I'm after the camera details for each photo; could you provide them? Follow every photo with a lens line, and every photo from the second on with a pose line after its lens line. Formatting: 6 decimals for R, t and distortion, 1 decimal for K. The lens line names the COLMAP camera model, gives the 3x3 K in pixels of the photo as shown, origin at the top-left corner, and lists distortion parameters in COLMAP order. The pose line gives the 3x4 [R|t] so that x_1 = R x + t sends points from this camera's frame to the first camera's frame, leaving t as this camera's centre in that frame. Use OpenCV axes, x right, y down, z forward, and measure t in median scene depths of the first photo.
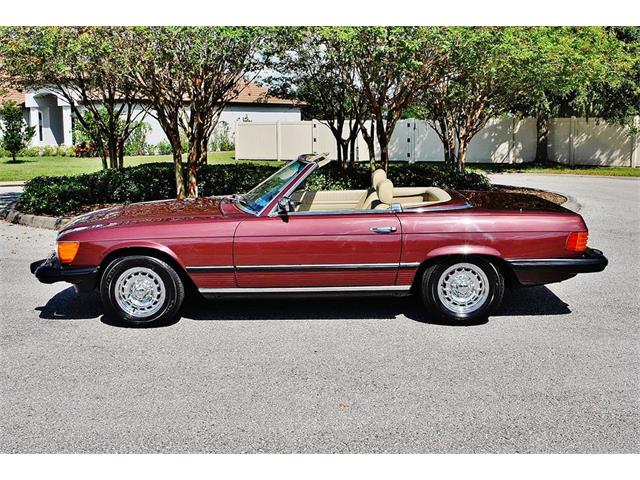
lens RADIAL K [[806.9, 0, 320.0], [0, 806.9, 240.0], [0, 0, 1]] dist [-0.073971, 0.058267]
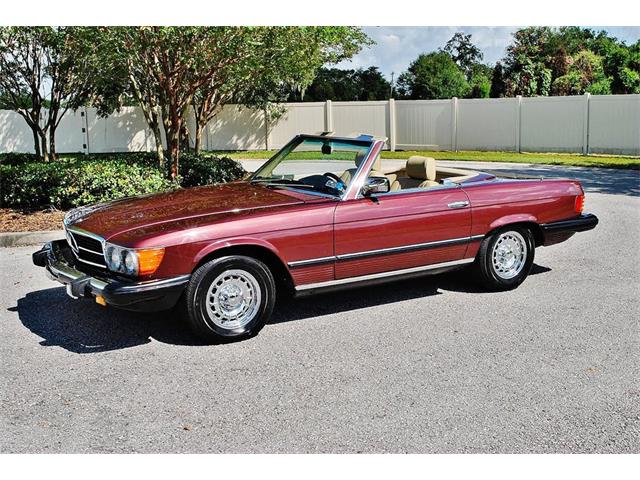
lens RADIAL K [[806.9, 0, 320.0], [0, 806.9, 240.0], [0, 0, 1]] dist [-0.073971, 0.058267]
pose [[0.843953, -0.092092, 0.528452, -0.119464], [0.086285, 0.995630, 0.035705, -0.003948], [-0.529431, 0.015464, 0.848212, 0.047604]]
